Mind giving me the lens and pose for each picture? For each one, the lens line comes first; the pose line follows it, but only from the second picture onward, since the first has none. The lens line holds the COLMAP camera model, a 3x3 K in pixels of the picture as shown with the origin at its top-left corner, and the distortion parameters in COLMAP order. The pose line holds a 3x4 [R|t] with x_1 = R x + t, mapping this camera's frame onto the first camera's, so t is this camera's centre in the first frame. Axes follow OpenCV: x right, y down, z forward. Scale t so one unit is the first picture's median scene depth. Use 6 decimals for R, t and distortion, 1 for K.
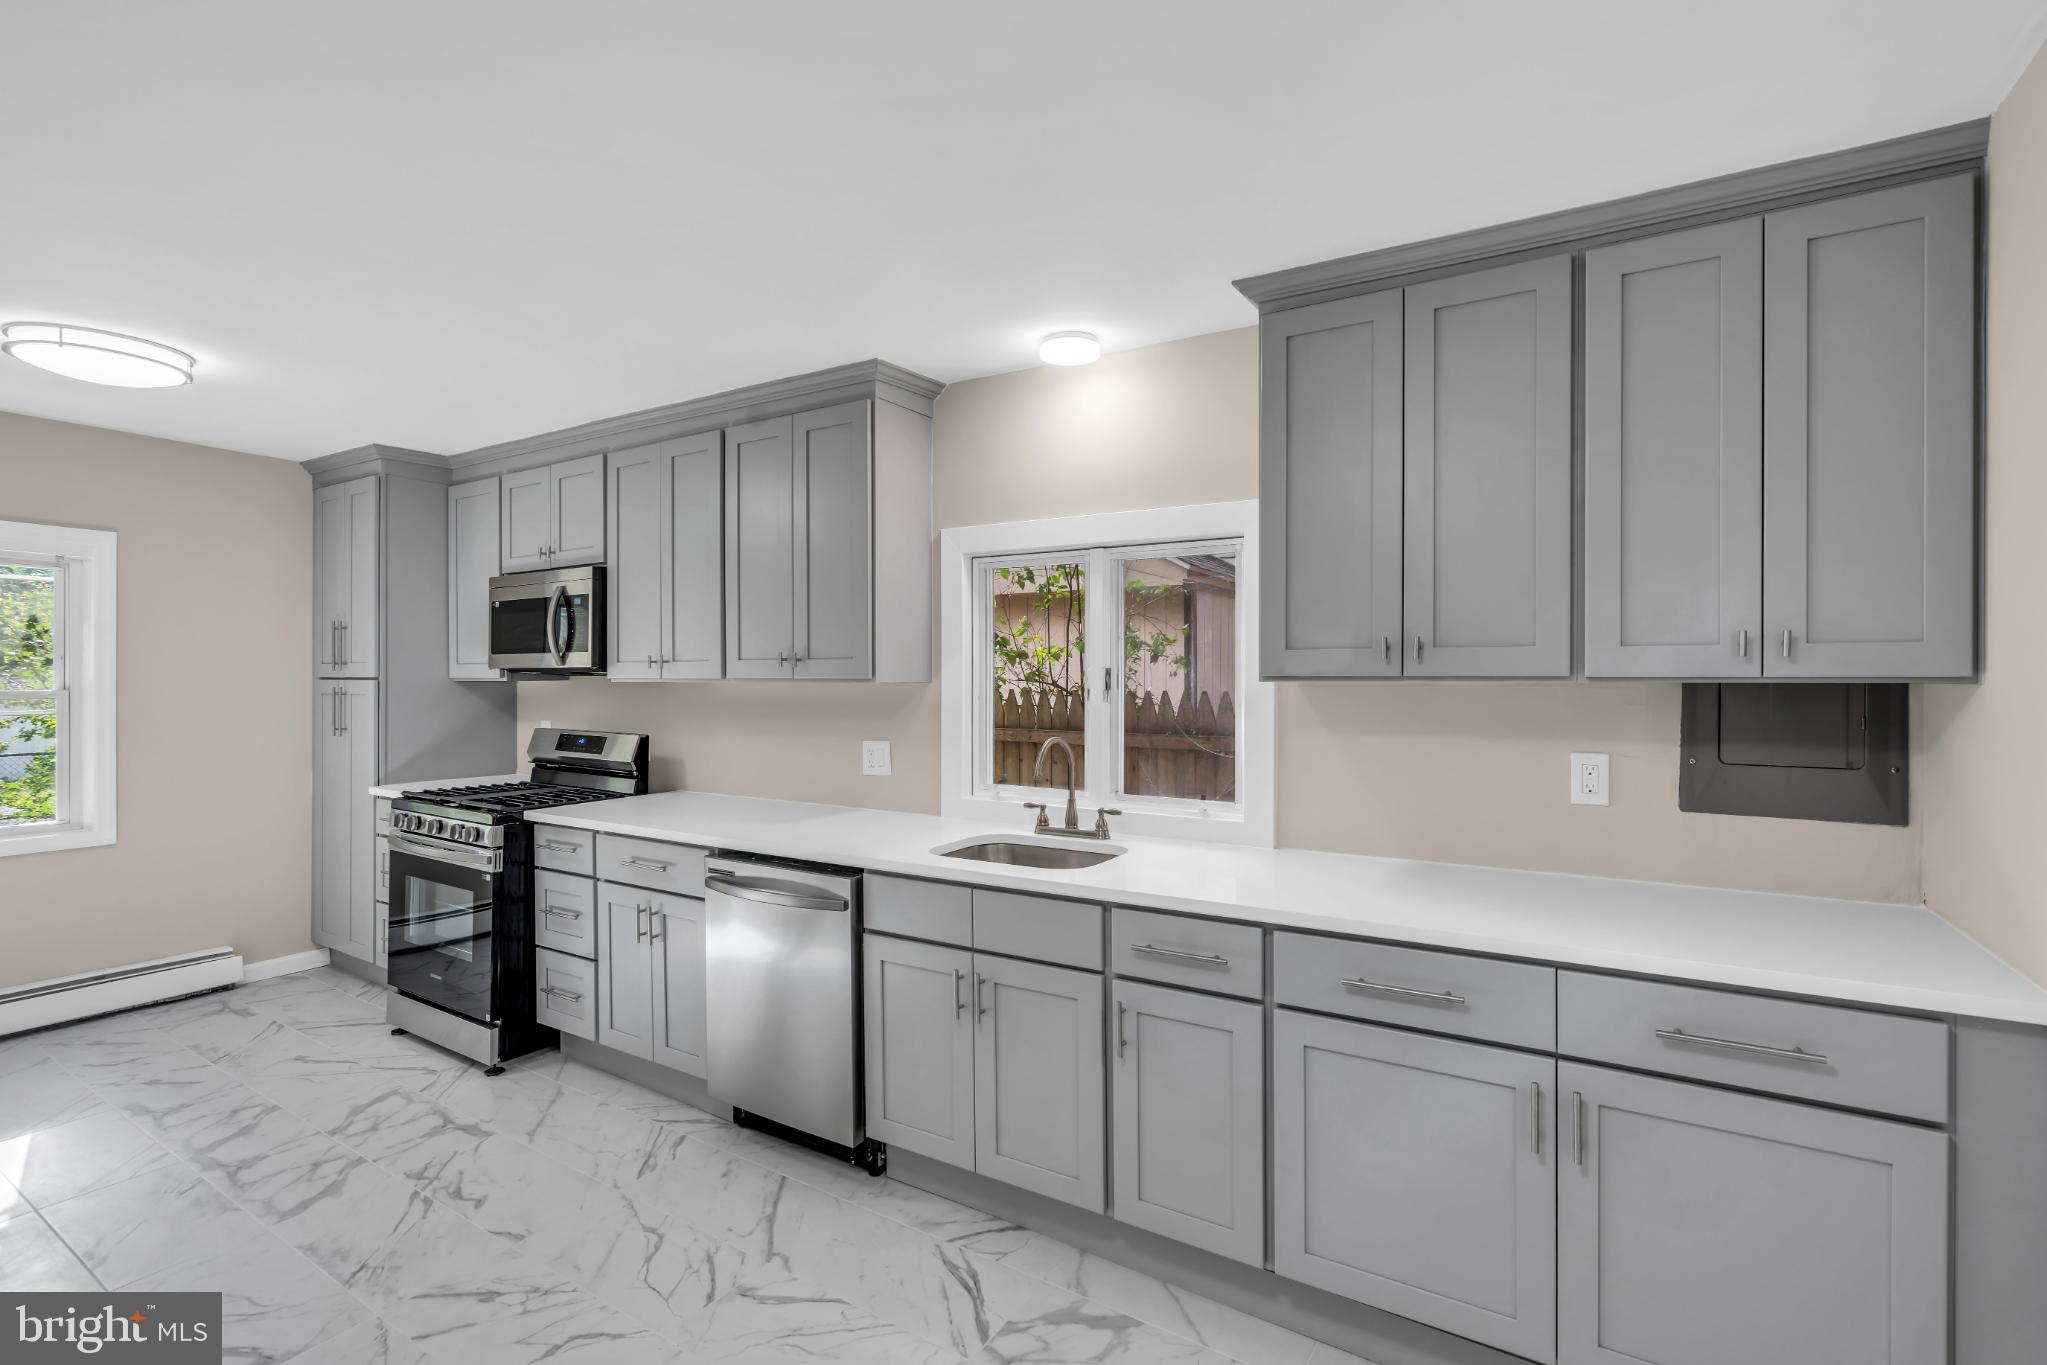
lens RADIAL K [[923.0, 0, 1026.0], [0, 923.0, 681.4], [0, 0, 1]] dist [0.003836, 0.000877]
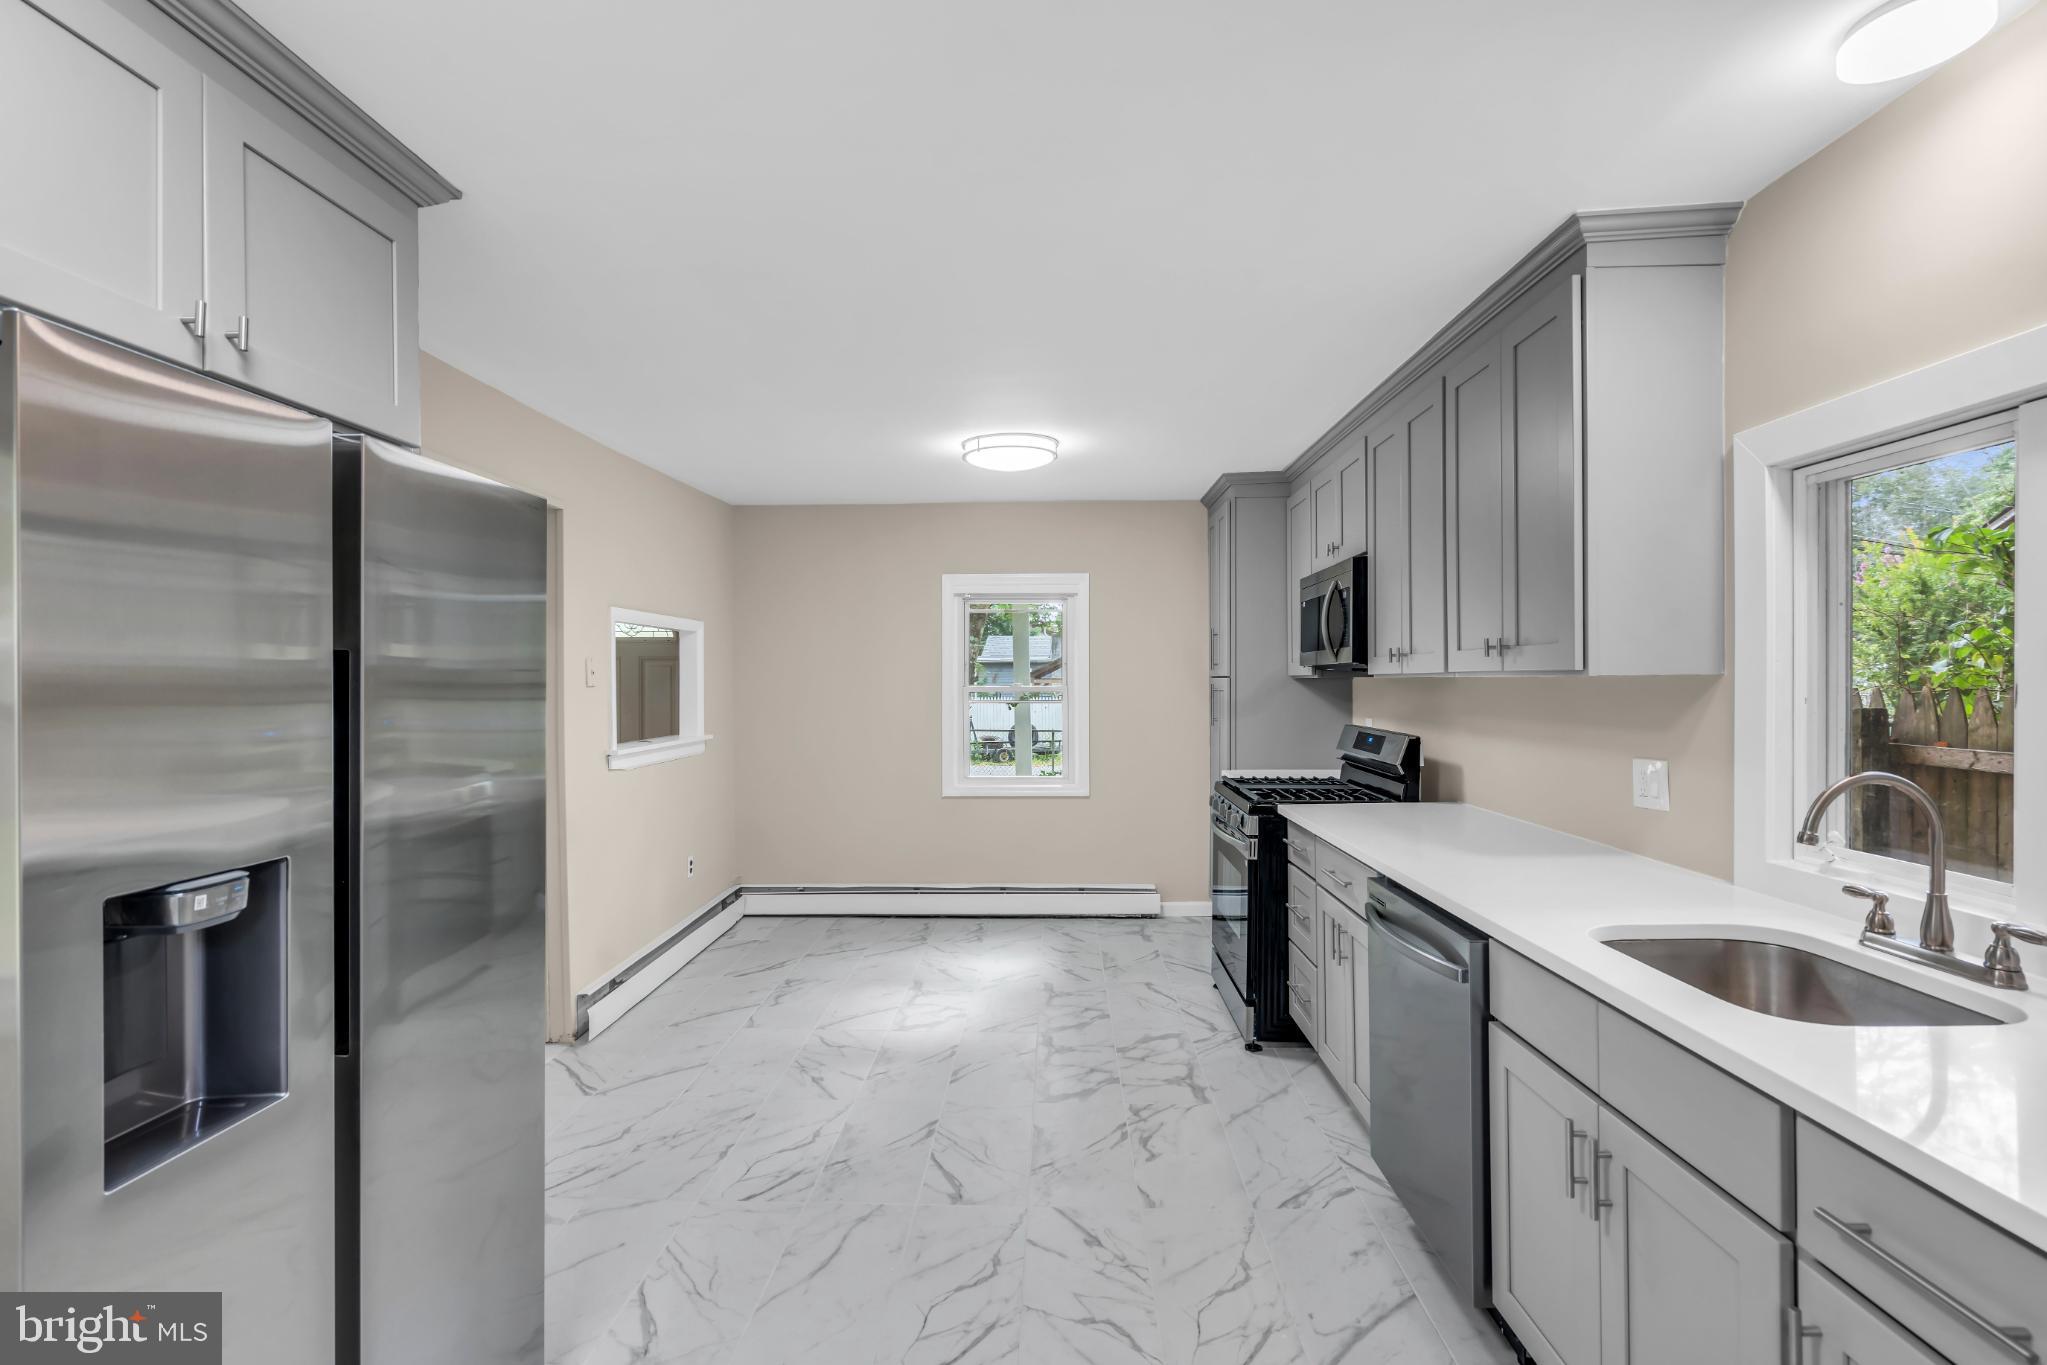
lens RADIAL K [[923.0, 0, 1021.0], [0, 923.0, 686.8], [0, 0, 1]] dist [0.003836, 0.000877]
pose [[0.505164, -0.000992, -0.863023, 0.224821], [0.009635, 0.999943, 0.004490, 0.002329], [0.862970, -0.010584, 0.505145, 0.268066]]
